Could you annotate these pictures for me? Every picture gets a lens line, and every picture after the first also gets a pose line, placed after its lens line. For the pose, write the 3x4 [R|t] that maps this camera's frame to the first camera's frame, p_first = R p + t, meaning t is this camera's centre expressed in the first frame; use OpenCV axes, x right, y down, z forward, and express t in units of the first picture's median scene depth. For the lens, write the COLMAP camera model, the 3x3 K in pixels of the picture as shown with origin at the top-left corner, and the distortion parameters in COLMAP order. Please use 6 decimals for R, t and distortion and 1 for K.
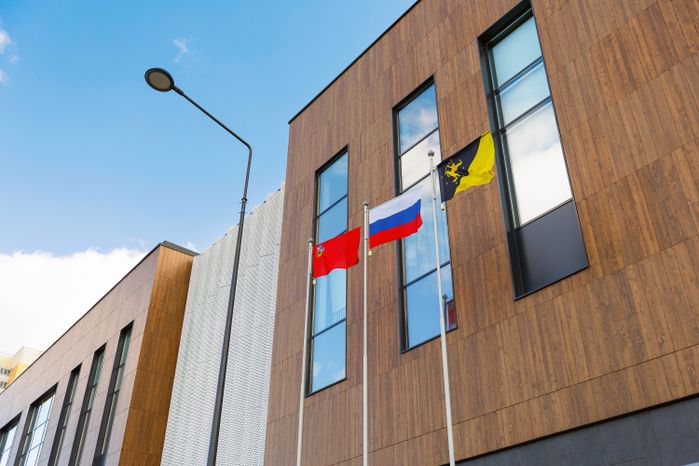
lens RADIAL K [[694.3, 0, 349.5], [0, 694.3, 233.0], [0, 0, 1]] dist [0.001504, 0.002339]
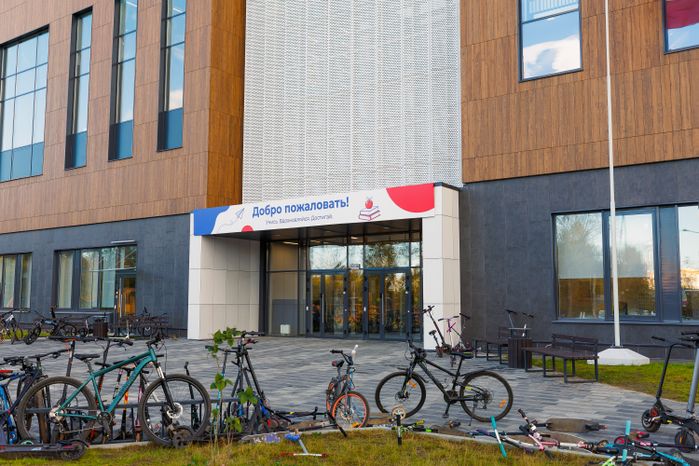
lens RADIAL K [[694.3, 0, 349.5], [0, 694.3, 233.0], [0, 0, 1]] dist [0.001504, 0.002339]
pose [[0.962356, 0.022273, 0.270879, -0.666718], [-0.143062, 0.888911, 0.435167, 0.018196], [-0.231095, -0.457538, 0.858635, 0.043882]]
